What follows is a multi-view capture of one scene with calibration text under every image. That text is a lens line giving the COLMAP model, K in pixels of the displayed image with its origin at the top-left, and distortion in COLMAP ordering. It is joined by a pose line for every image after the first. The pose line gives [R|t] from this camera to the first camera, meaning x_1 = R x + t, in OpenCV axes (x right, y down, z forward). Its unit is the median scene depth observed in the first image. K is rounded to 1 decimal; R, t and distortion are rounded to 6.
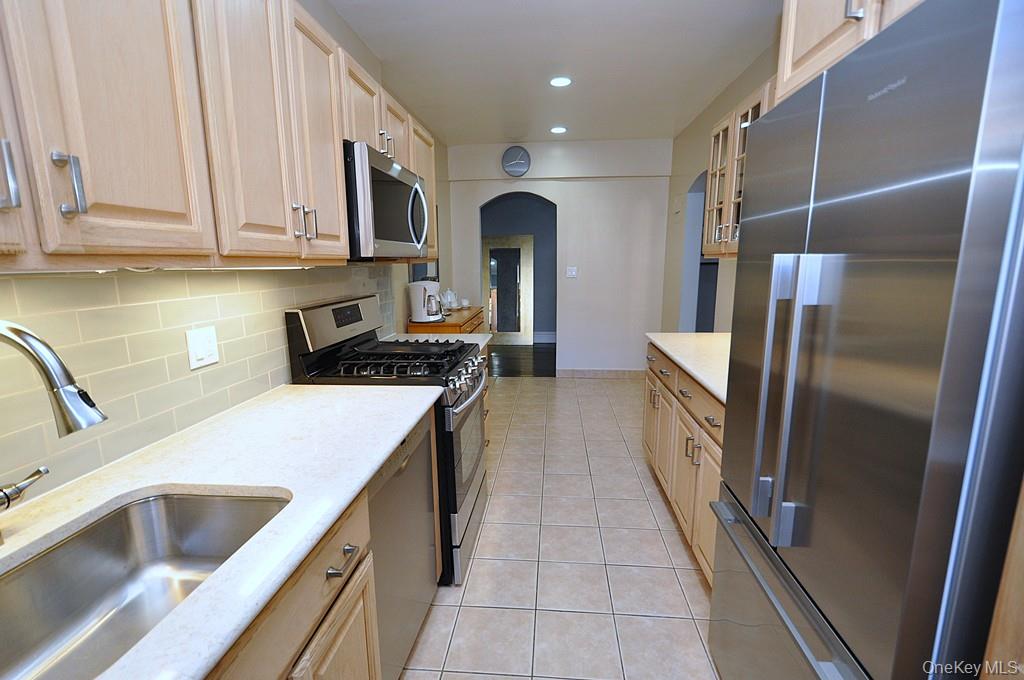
lens RADIAL K [[467.5, 0, 510.9], [0, 467.5, 354.0], [0, 0, 1]] dist [0.002552, -0.001492]
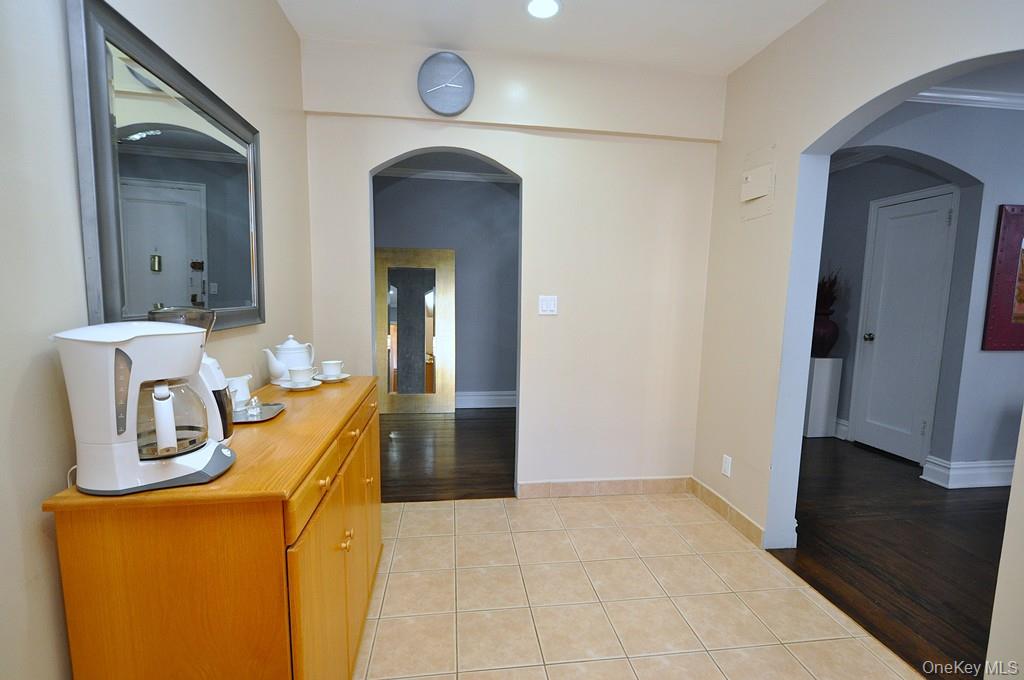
lens RADIAL K [[467.5, 0, 510.9], [0, 467.5, 354.0], [0, 0, 1]] dist [0.002552, -0.001492]
pose [[0.976727, 0.000294, 0.214487, -0.065591], [0.015046, 0.997442, -0.069883, -0.202553], [-0.213959, 0.071484, 0.974224, 1.205905]]
